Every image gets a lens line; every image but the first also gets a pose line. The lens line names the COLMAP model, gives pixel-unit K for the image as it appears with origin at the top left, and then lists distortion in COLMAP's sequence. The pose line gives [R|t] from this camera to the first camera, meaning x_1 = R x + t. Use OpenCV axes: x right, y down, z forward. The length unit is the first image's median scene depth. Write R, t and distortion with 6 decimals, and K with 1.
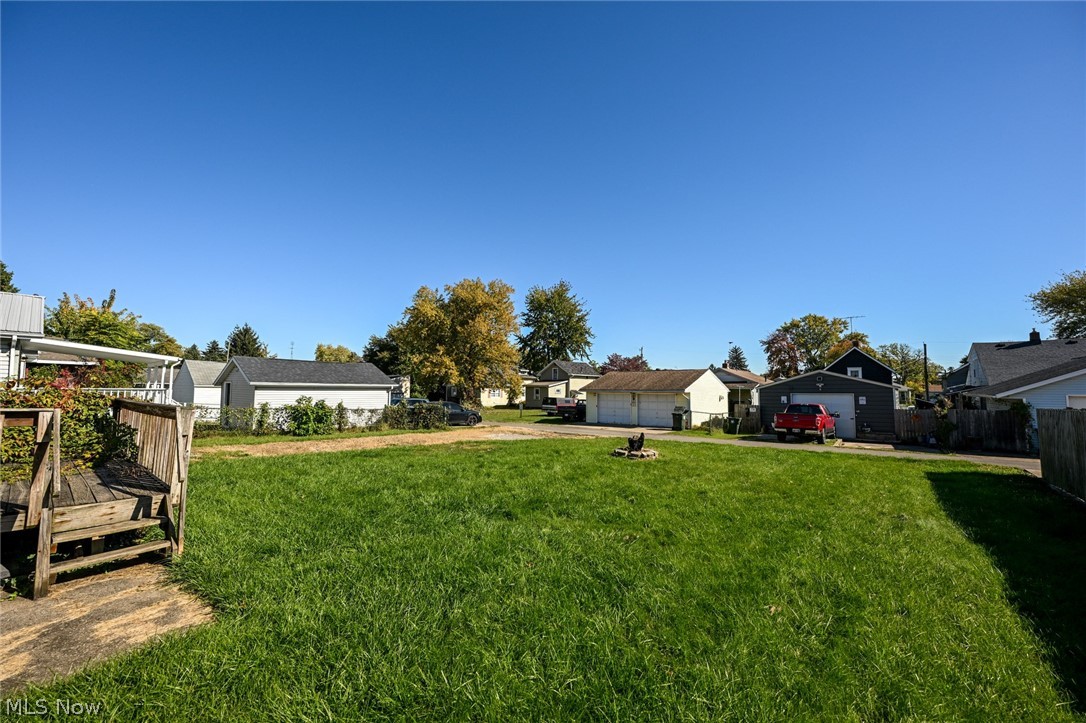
lens RADIAL K [[424.4, 0, 536.9], [0, 424.4, 361.8], [0, 0, 1]] dist [-0.000450, 0.000024]
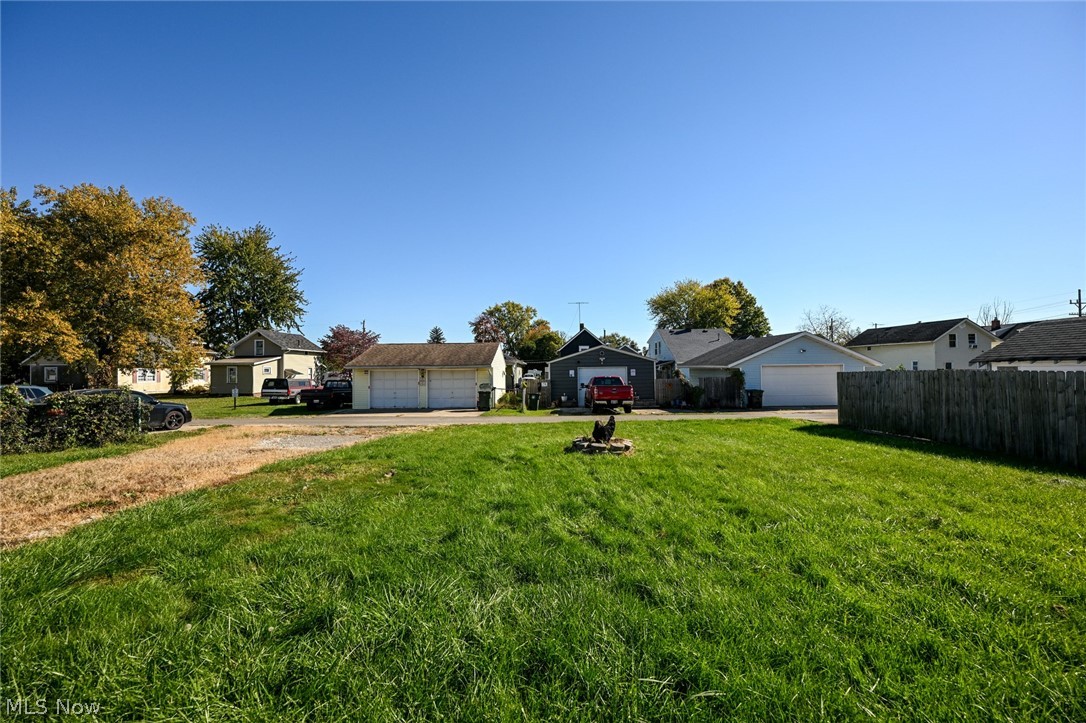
lens RADIAL K [[429.6, 0, 538.3], [0, 429.6, 363.5], [0, 0, 1]] dist [-0.000014, 0.000278]
pose [[0.765015, -0.003166, 0.644004, -0.080846], [-0.029834, 0.998740, 0.040349, 0.013320], [-0.643320, -0.050081, 0.763957, 0.134483]]
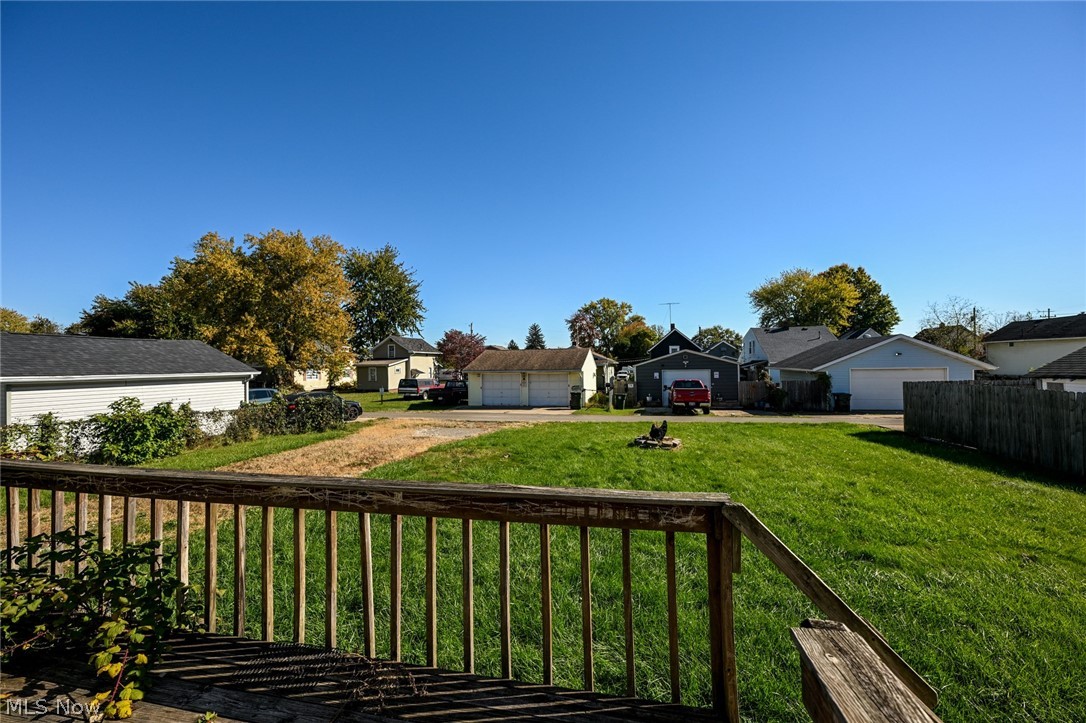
lens RADIAL K [[429.6, 0, 538.3], [0, 429.6, 363.5], [0, 0, 1]] dist [-0.000014, 0.000278]
pose [[0.889555, -0.017043, 0.456510, -0.113036], [-0.011690, 0.998127, 0.060042, -0.004075], [-0.456678, -0.058747, 0.887690, 0.071386]]
